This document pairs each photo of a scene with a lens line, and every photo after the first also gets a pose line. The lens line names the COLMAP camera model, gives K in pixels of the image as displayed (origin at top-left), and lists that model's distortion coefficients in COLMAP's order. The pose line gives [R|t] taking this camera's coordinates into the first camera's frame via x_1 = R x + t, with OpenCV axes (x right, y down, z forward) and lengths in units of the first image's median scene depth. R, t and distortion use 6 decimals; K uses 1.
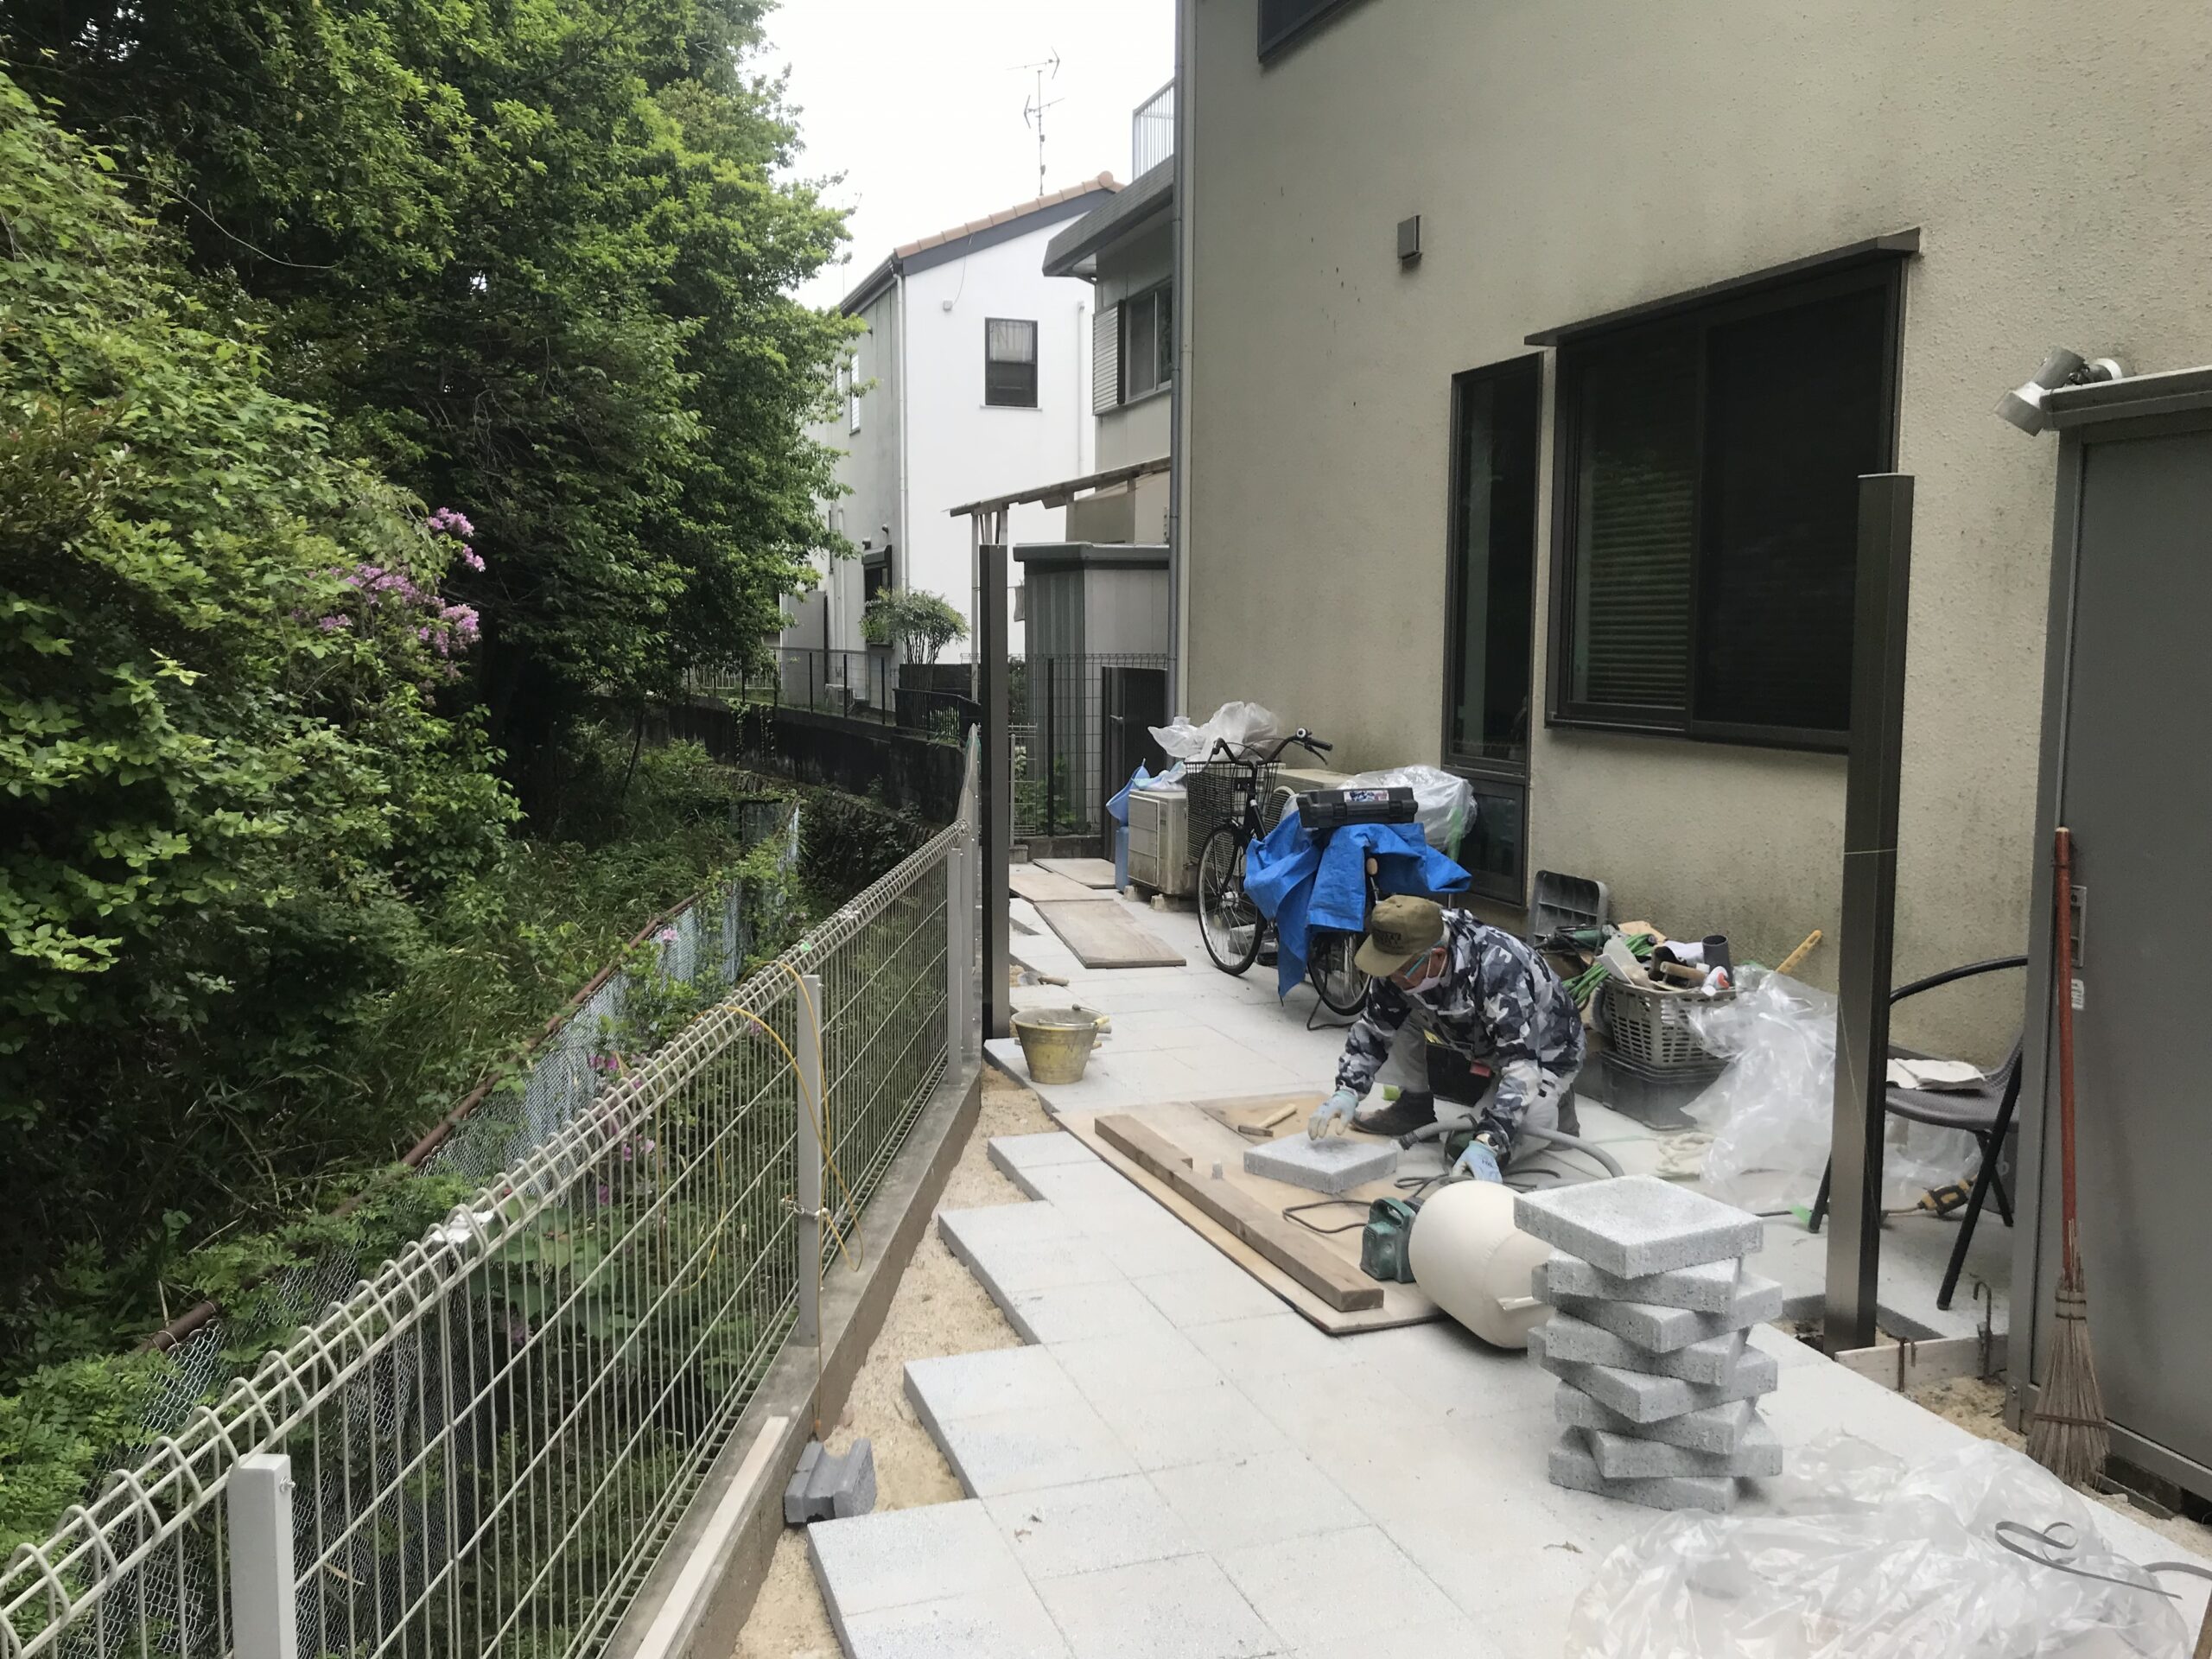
lens RADIAL K [[1798.5, 0, 1106.0], [0, 1798.5, 829.5], [0, 0, 1]] dist [0.042072, -0.054331]
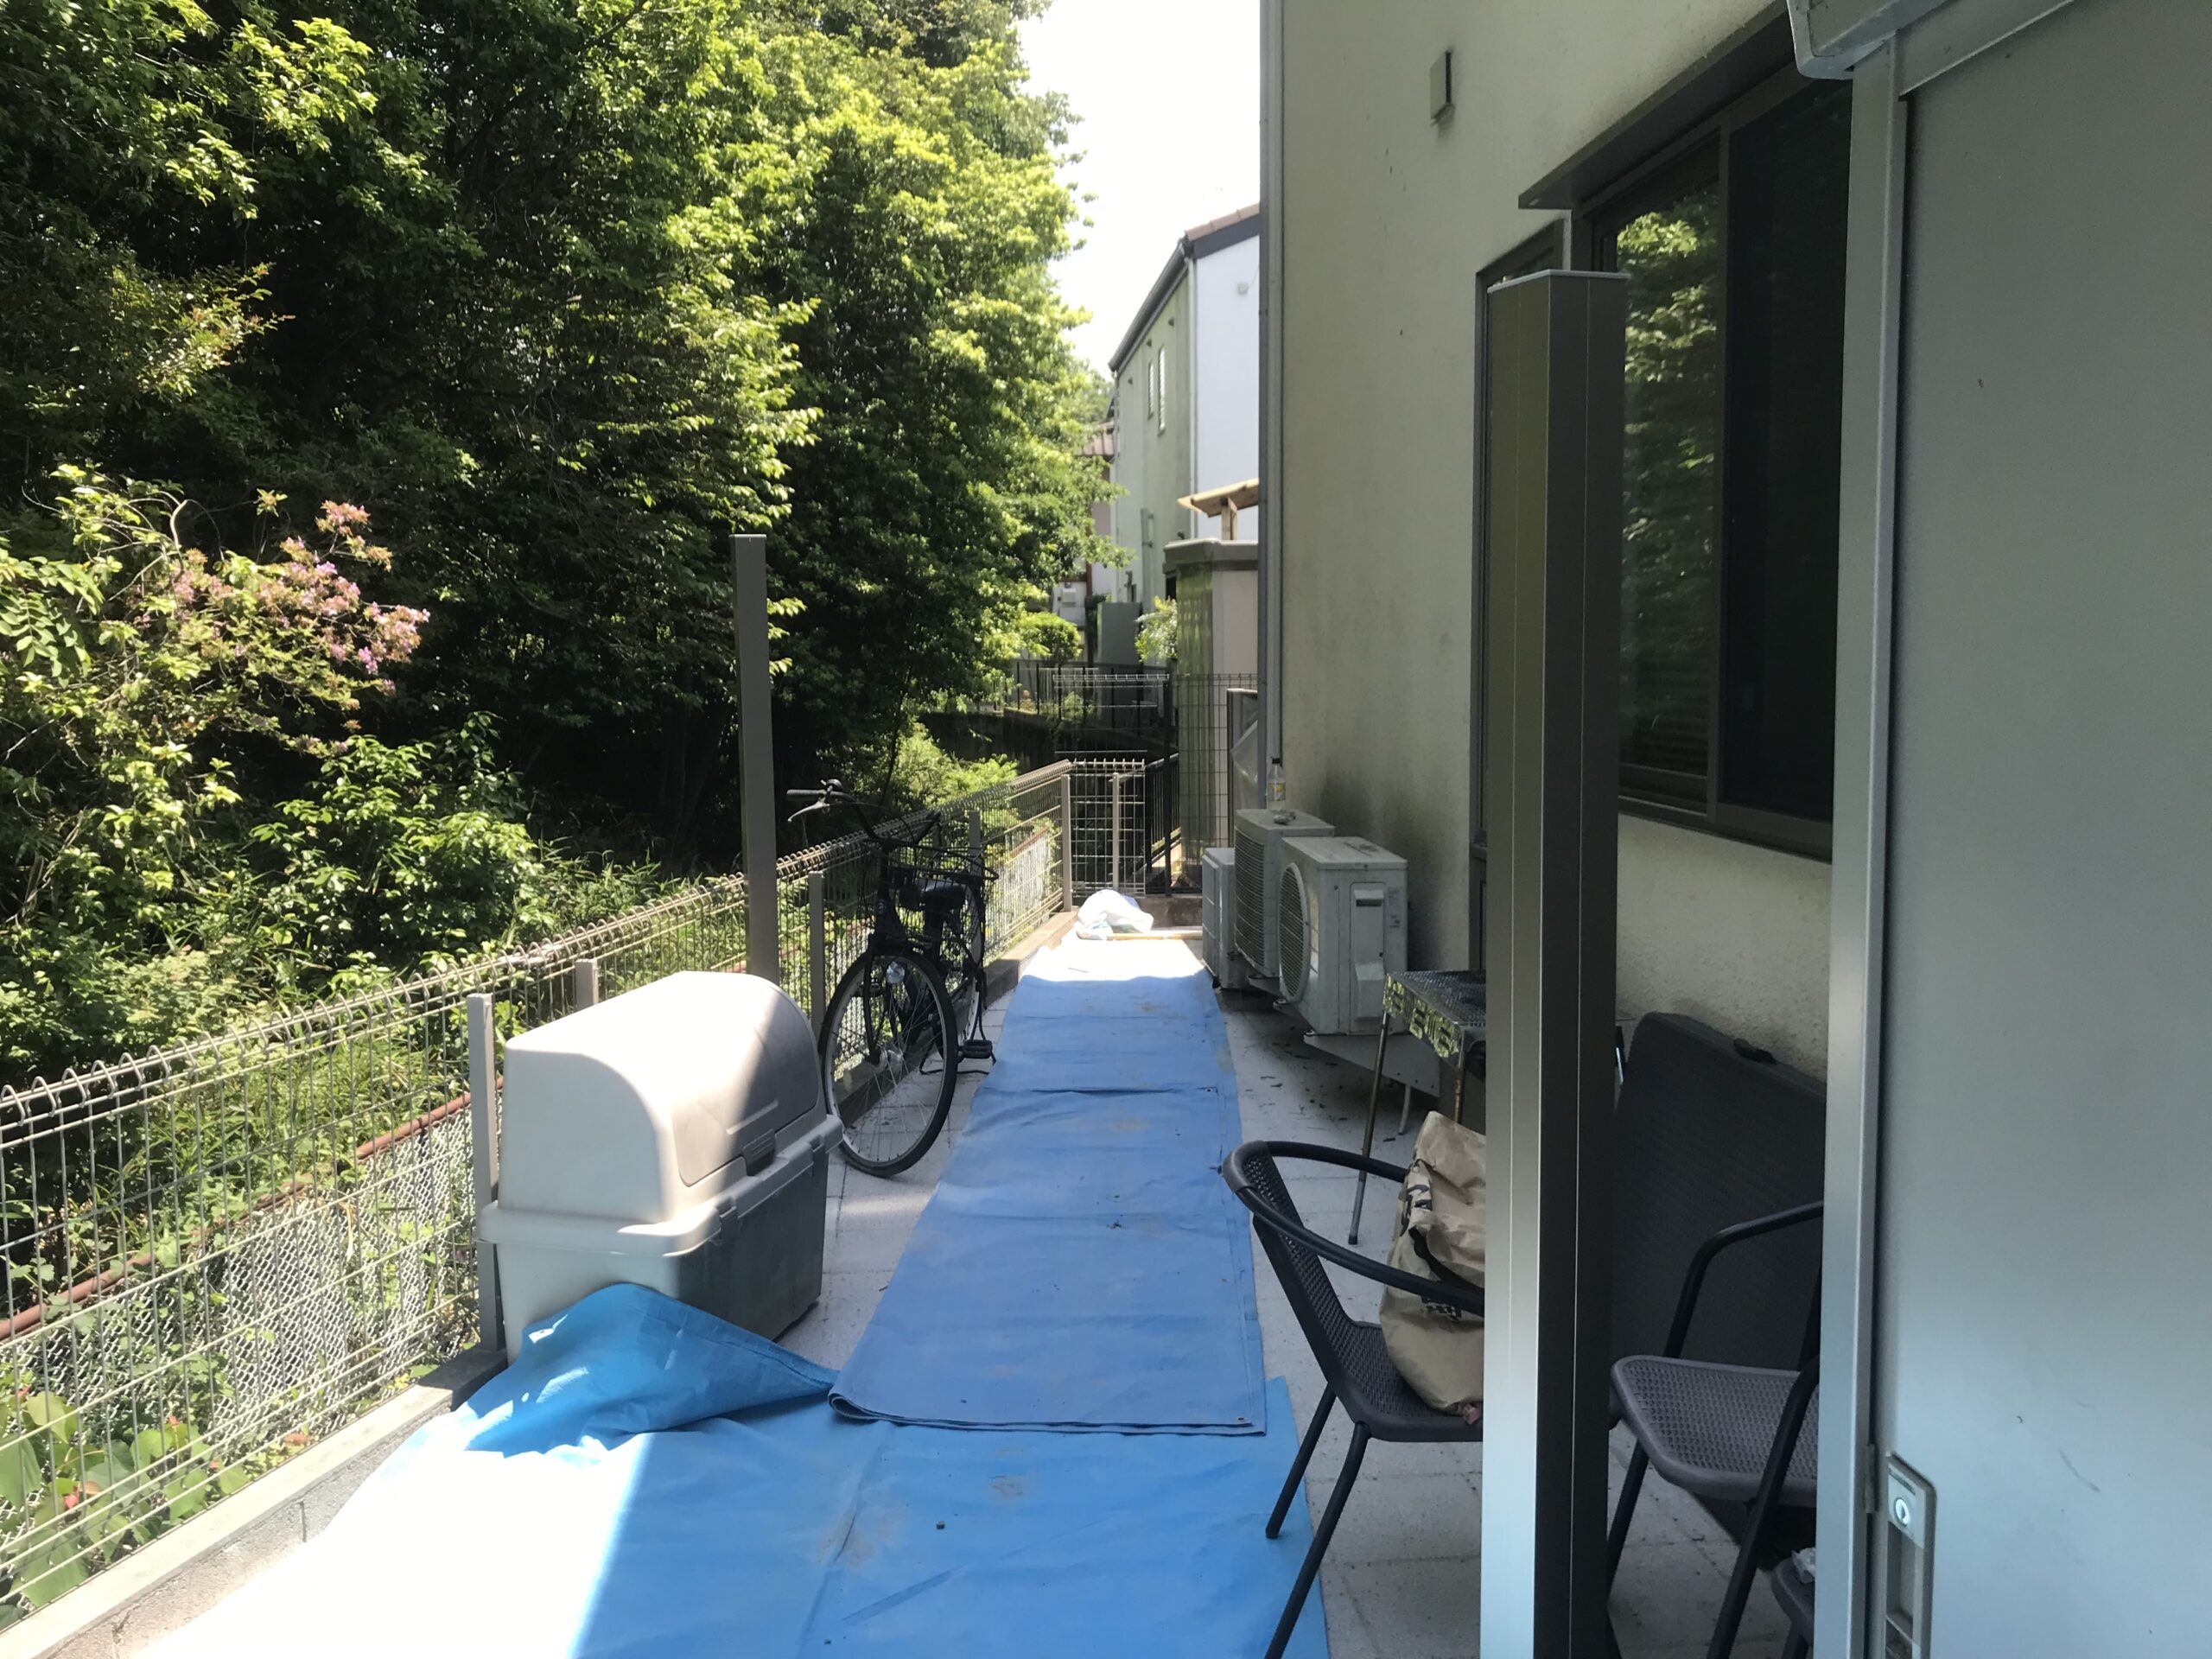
lens RADIAL K [[1798.5, 0, 1106.0], [0, 1798.5, 829.5], [0, 0, 1]] dist [0.042072, -0.054331]
pose [[0.971153, 0.006426, -0.238371, 0.137471], [-0.007272, 0.999970, -0.002673, -0.024445], [0.238346, 0.004330, 0.971171, 0.189894]]
